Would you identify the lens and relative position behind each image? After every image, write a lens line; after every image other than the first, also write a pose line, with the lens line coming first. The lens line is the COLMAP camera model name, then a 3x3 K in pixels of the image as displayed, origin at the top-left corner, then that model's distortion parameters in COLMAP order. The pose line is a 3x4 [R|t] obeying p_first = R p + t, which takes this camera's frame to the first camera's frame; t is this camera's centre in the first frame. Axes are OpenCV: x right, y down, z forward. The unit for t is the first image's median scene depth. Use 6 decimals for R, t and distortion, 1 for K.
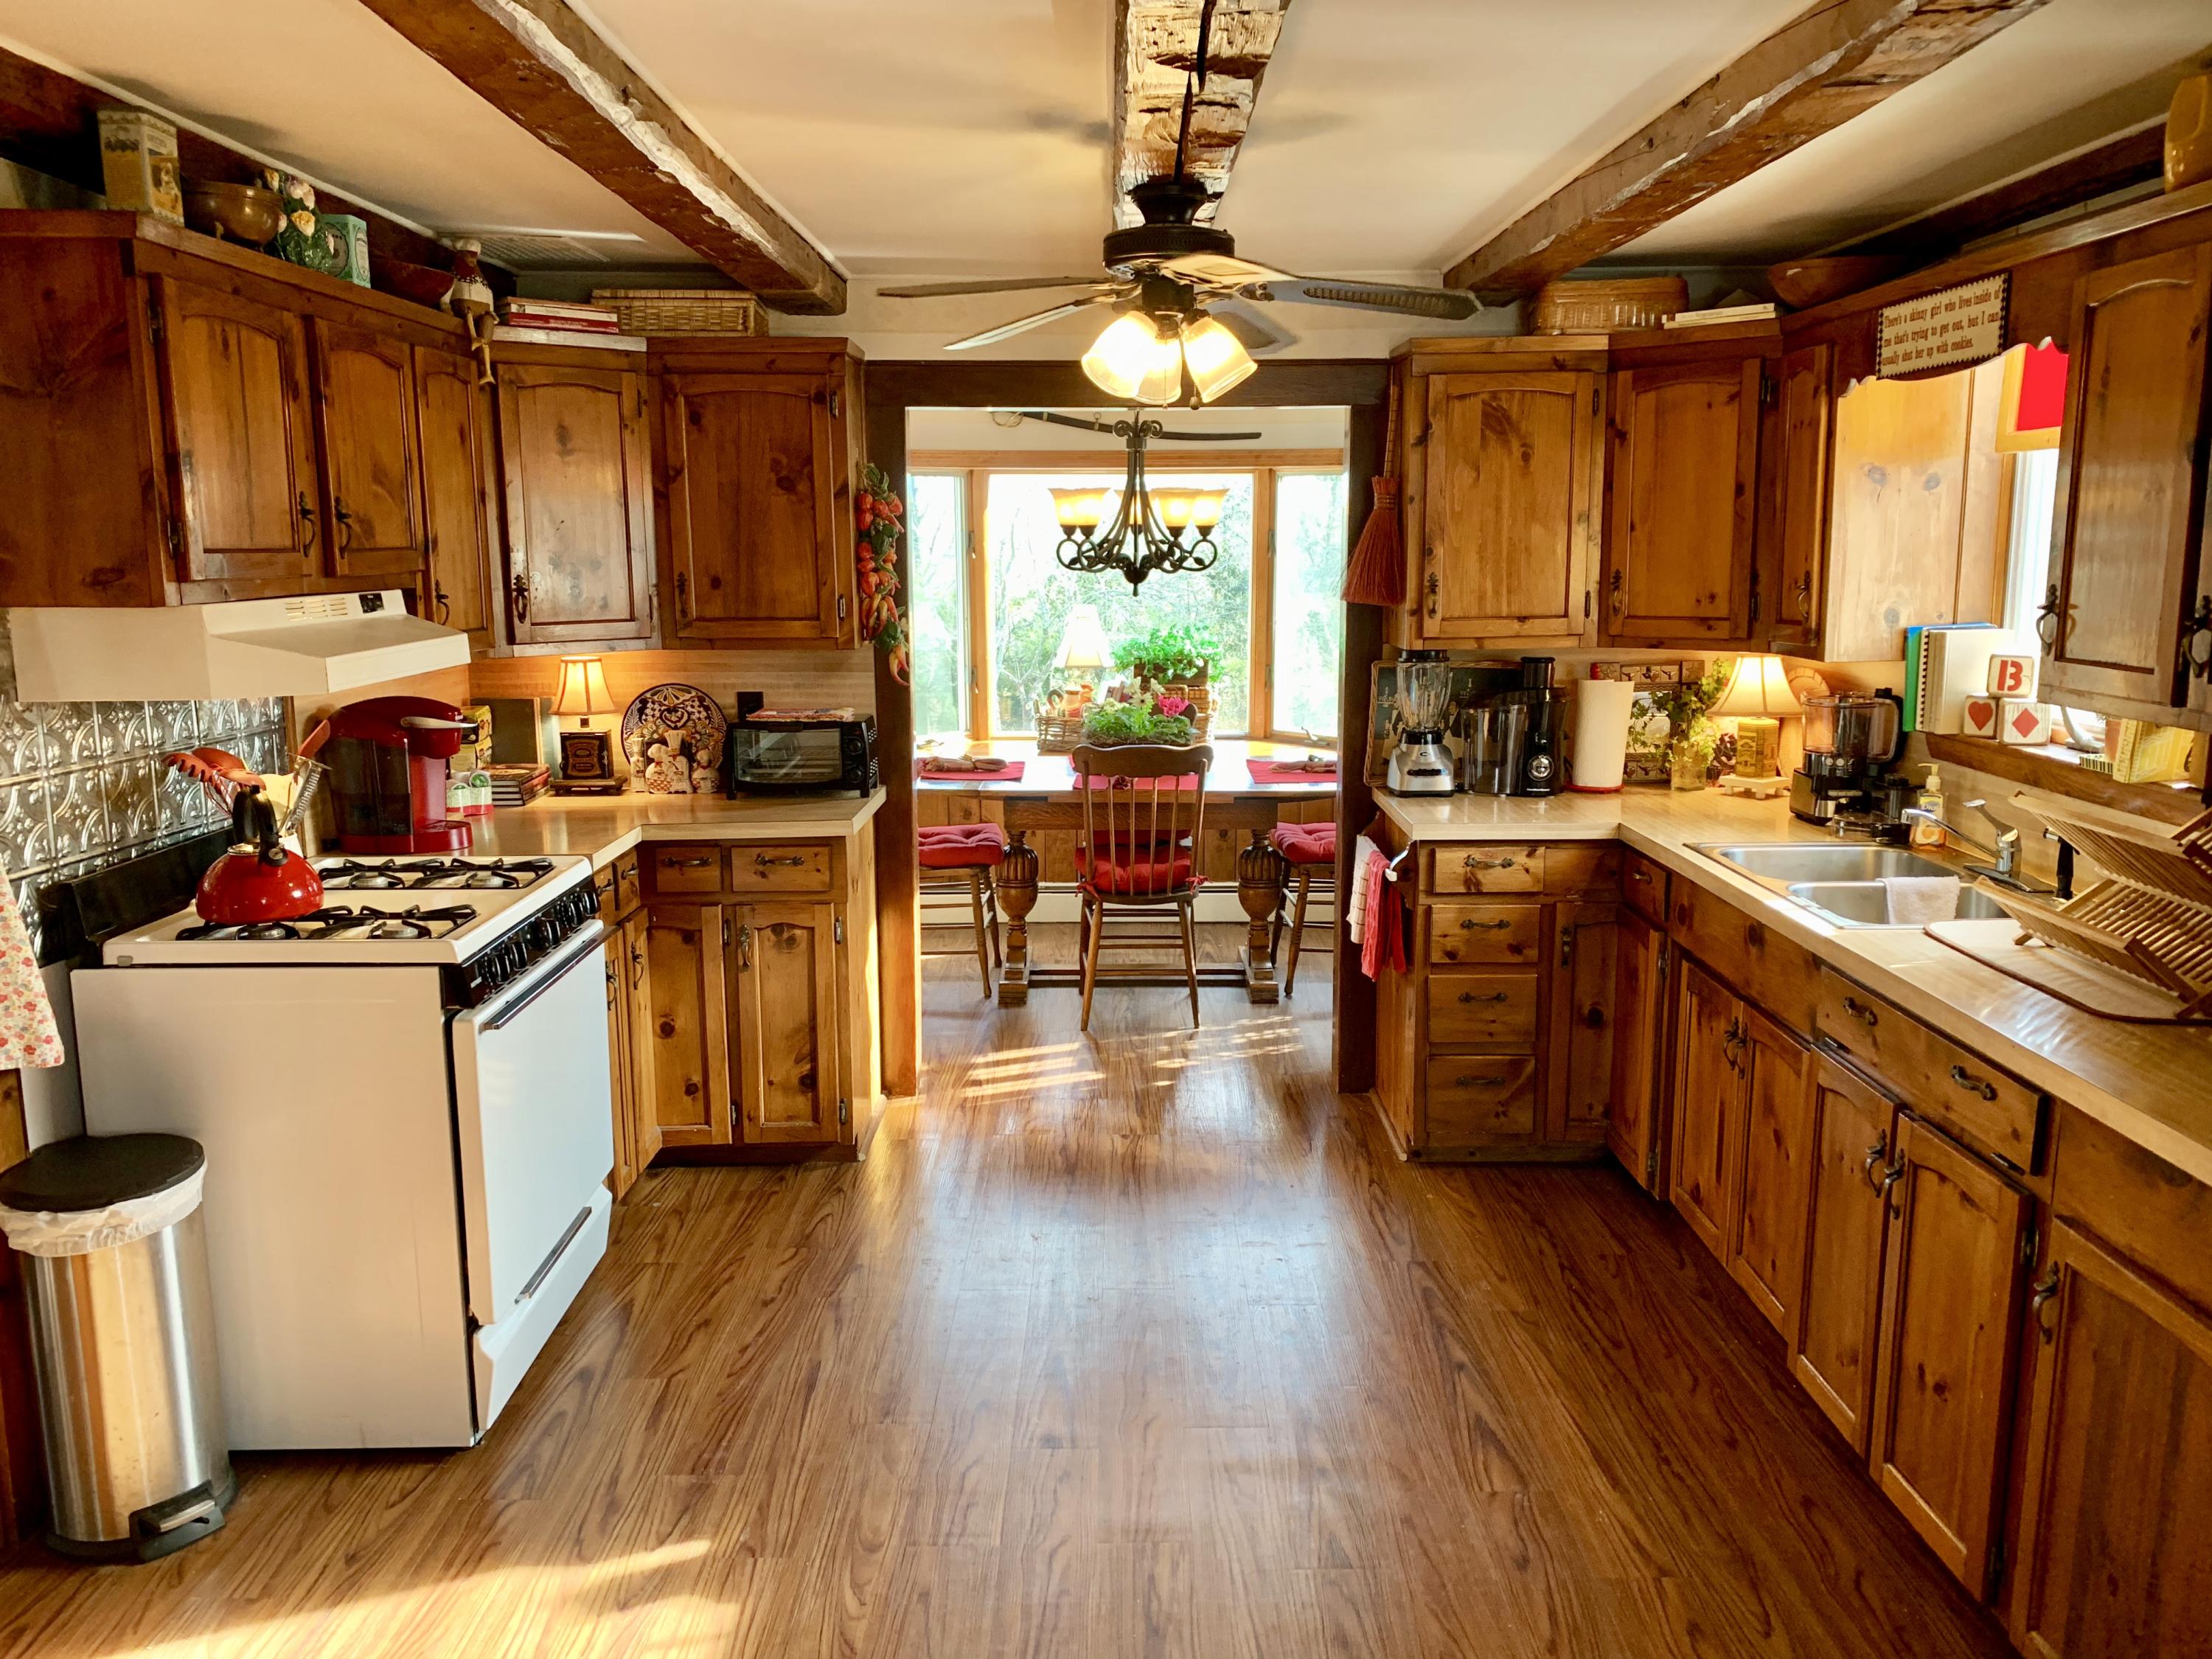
lens RADIAL K [[1677.4, 0, 1104.4], [0, 1677.4, 825.9], [0, 0, 1]] dist [0.001891, 0.000038]
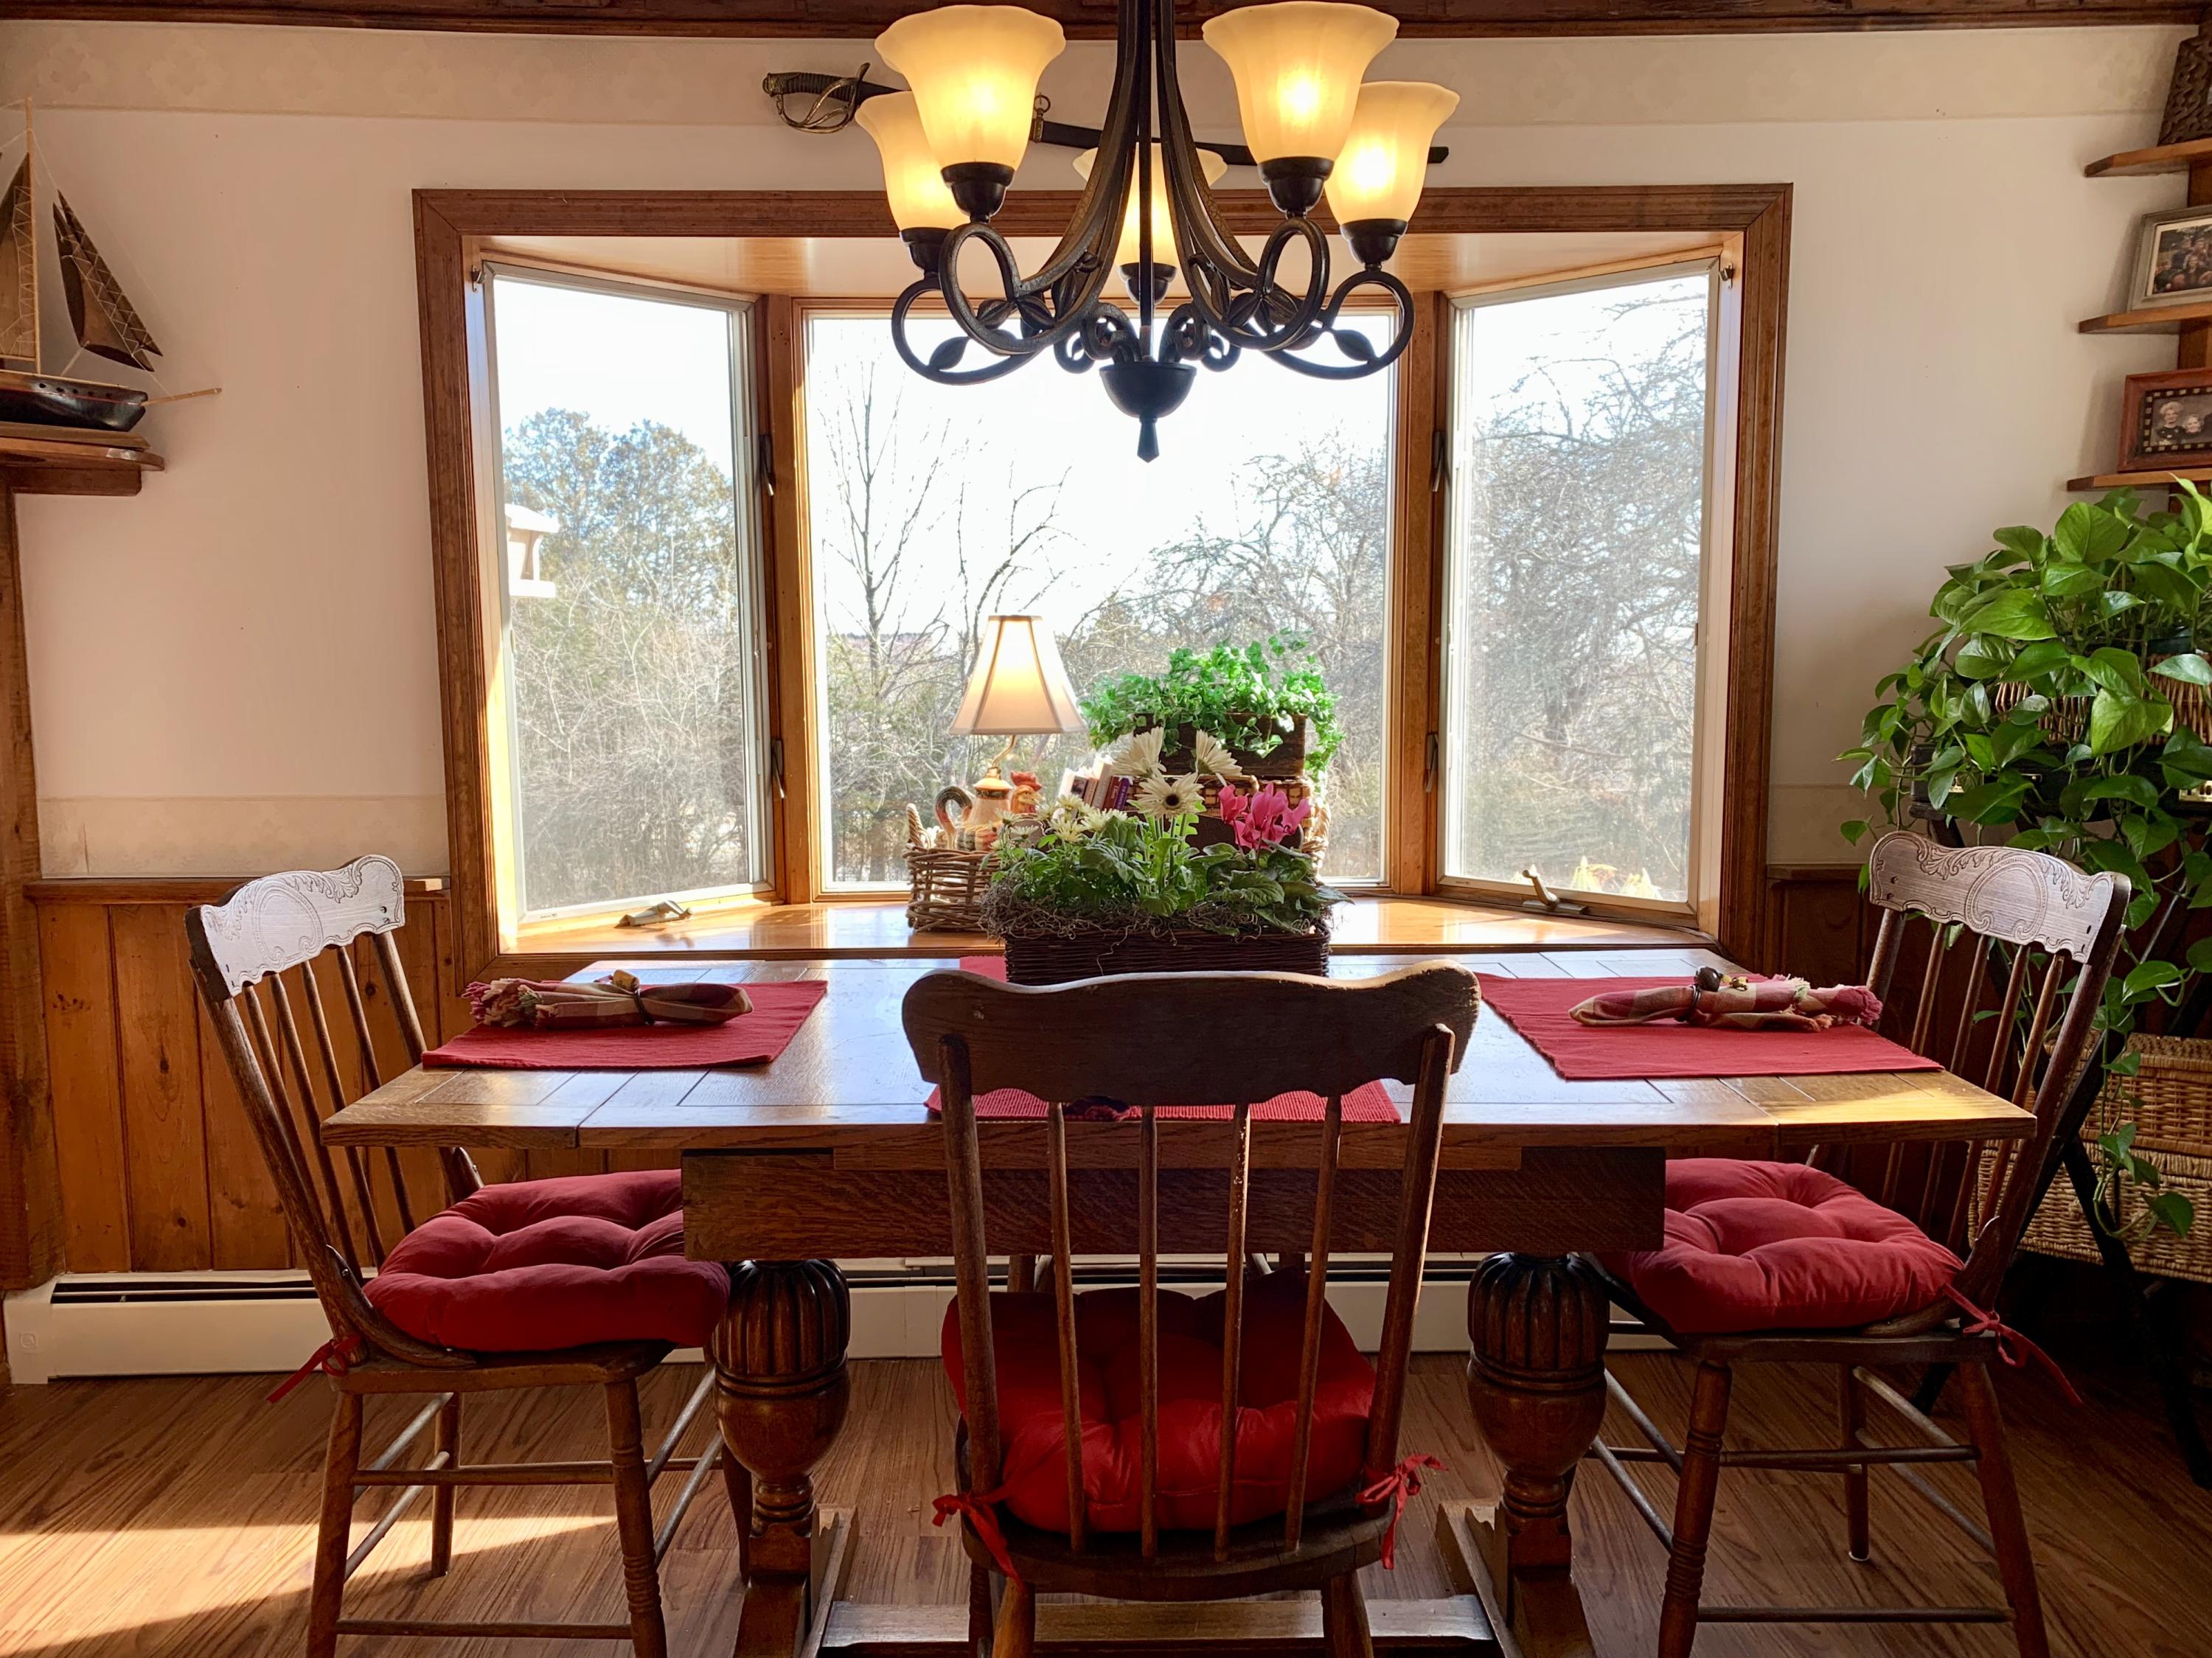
lens RADIAL K [[1677.3, 0, 1106.3], [0, 1677.3, 833.6], [0, 0, 1]] dist [0.001891, 0.000038]
pose [[0.999941, -0.005924, 0.009052, 0.006643], [0.006563, 0.997361, -0.072301, -0.039938], [-0.008600, 0.072356, 0.997342, 0.600520]]
